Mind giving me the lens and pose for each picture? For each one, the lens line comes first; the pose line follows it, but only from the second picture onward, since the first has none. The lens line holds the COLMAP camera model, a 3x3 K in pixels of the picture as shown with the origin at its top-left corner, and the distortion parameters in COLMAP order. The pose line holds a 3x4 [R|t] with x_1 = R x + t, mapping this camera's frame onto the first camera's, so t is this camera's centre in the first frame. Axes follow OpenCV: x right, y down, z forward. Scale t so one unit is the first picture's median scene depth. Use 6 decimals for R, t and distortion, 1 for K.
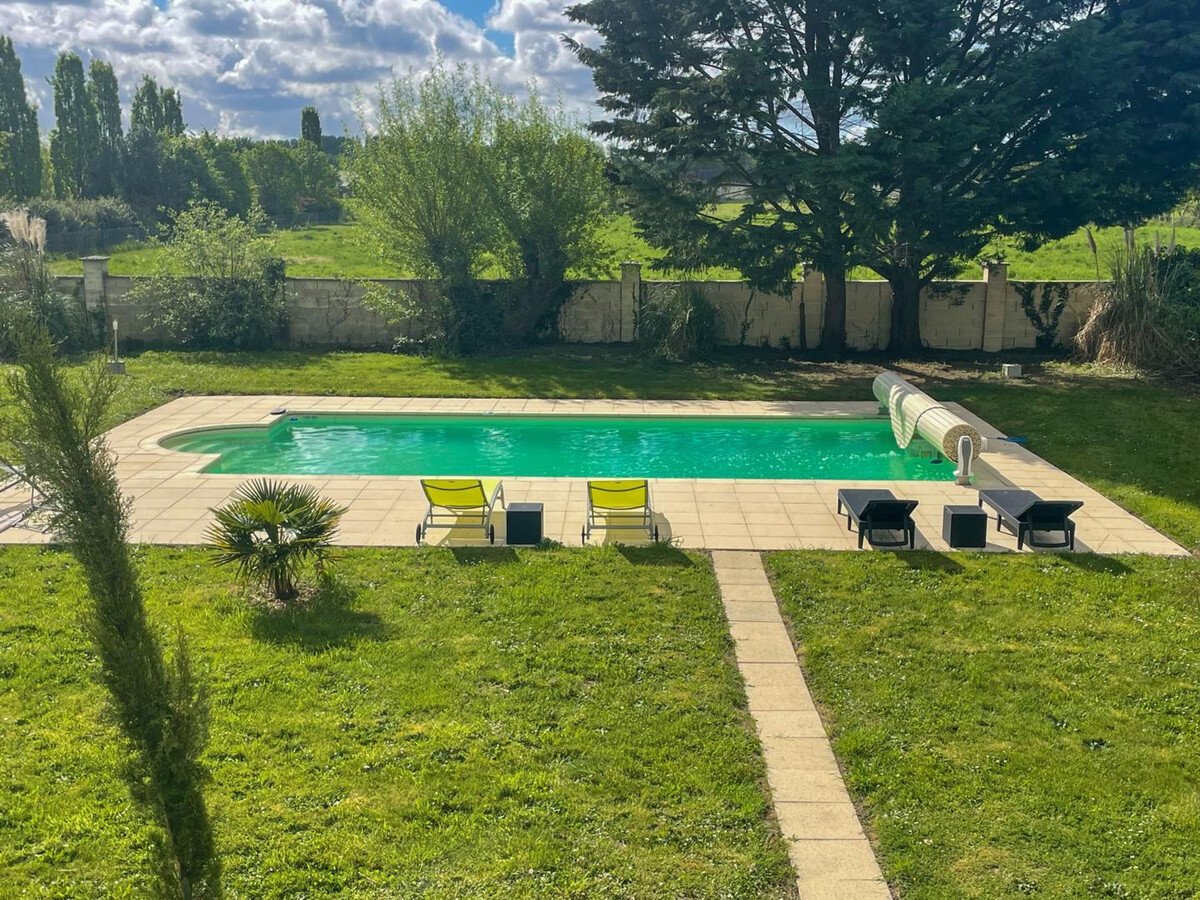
lens RADIAL K [[1350.1, 0, 600.2], [0, 1350.1, 451.8], [0, 0, 1]] dist [0.097194, 0.000000]
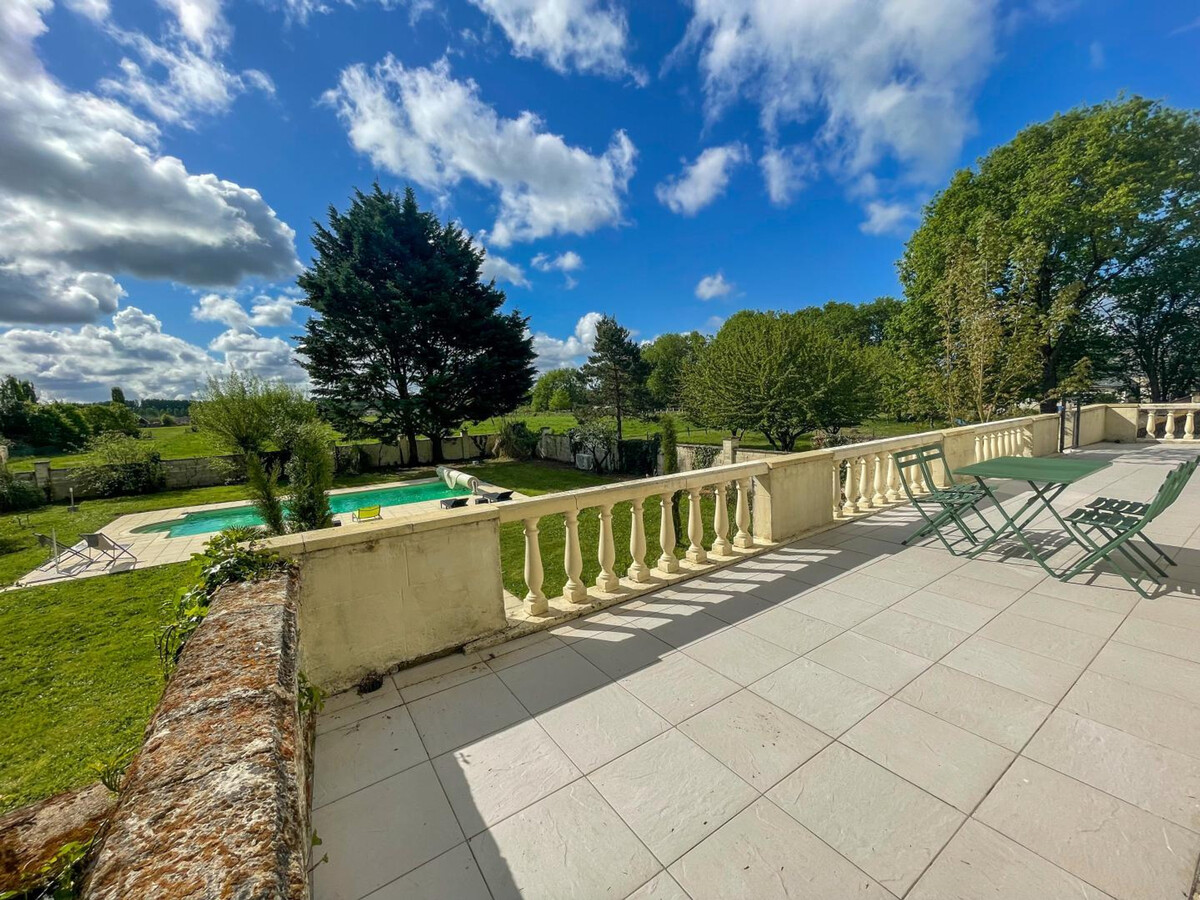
lens RADIAL K [[488.3, 0, 601.5], [0, 488.3, 450.9], [0, 0, 1]] dist [0.001833, 0.000237]
pose [[0.829134, -0.101725, 0.549716, -0.069390], [0.157260, 0.986040, -0.054728, 0.018829], [-0.536475, 0.131825, 0.833557, -0.093252]]
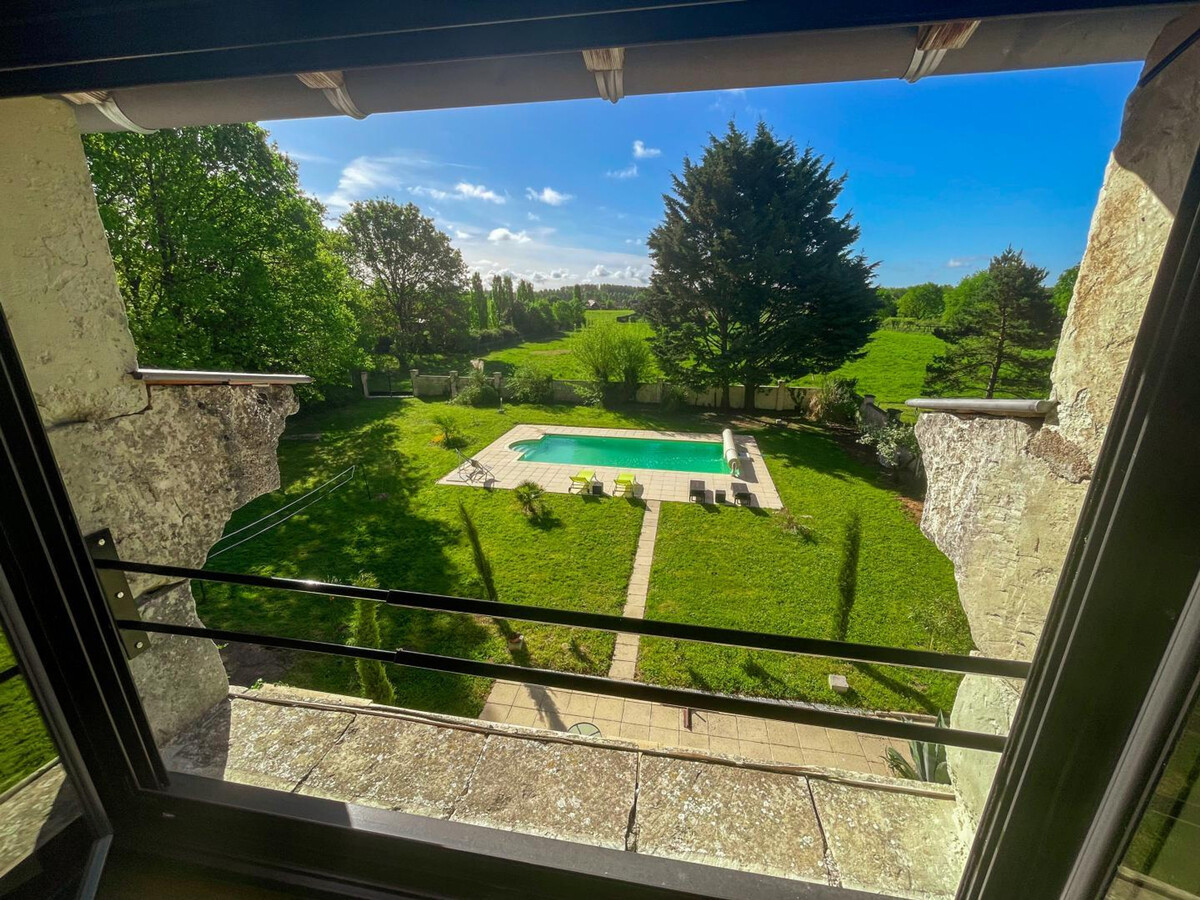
lens RADIAL K [[488.3, 0, 604.9], [0, 488.3, 454.8], [0, 0, 1]] dist [0.001833, 0.000237]
pose [[0.986839, 0.050151, -0.153735, 0.082145], [-0.031335, 0.991979, 0.122460, -0.101737], [0.158643, -0.116031, 0.980494, -0.144541]]
